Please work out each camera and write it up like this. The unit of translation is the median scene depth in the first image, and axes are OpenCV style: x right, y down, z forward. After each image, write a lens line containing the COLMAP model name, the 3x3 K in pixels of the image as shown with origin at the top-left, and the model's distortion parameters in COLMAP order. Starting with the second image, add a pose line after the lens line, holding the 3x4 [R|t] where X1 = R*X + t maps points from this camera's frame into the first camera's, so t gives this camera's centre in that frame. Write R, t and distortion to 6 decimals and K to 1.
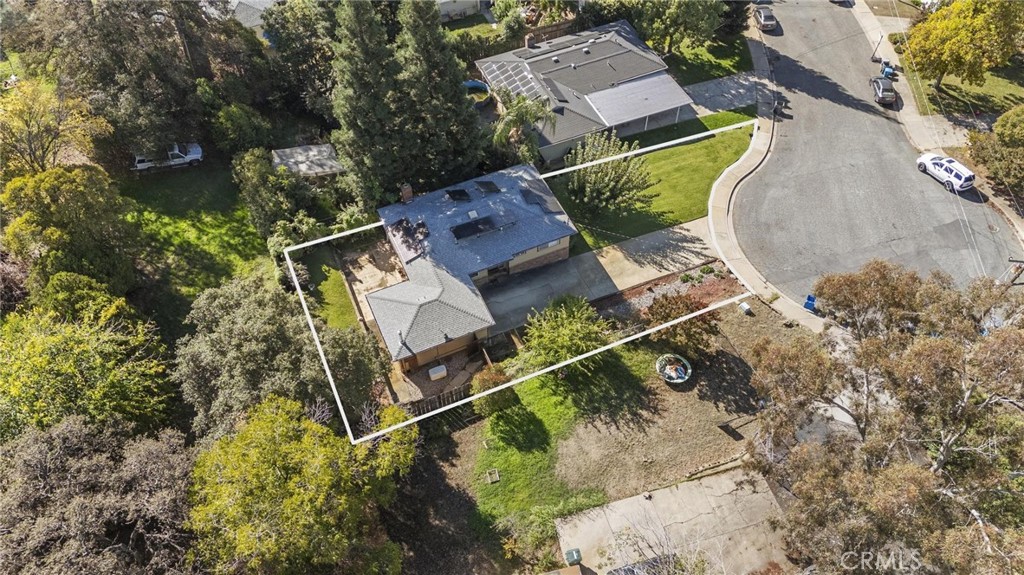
lens RADIAL K [[766.6, 0, 514.4], [0, 766.6, 270.9], [0, 0, 1]] dist [0.146842, -0.000127]
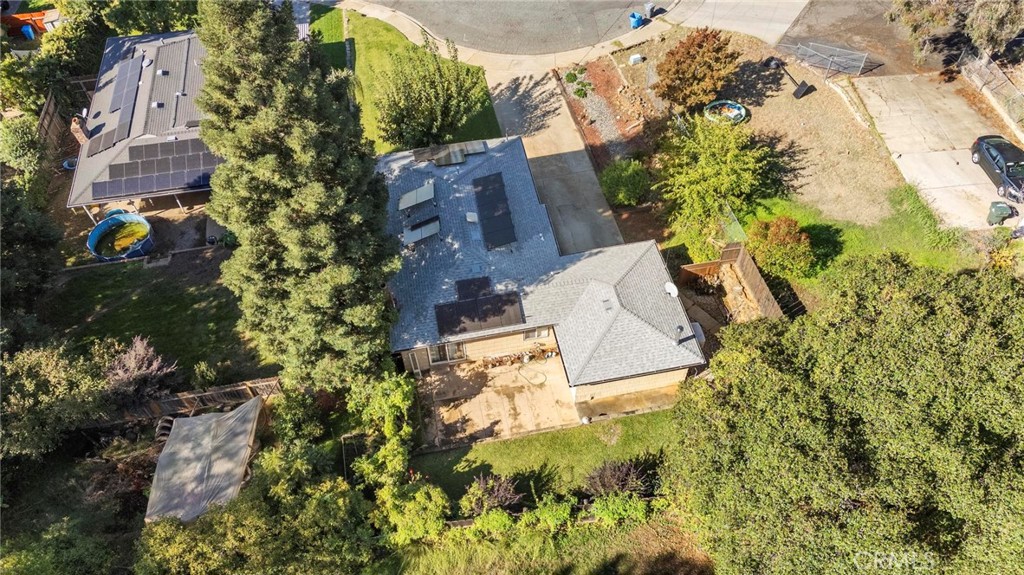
lens RADIAL K [[764.6, 0, 515.3], [0, 764.6, 285.0], [0, 0, 1]] dist [0.067726, -0.063285]
pose [[0.227087, -0.760611, 0.608196, -0.471803], [0.772398, 0.521036, 0.363212, -0.243815], [-0.593155, 0.387289, 0.705815, 0.525964]]
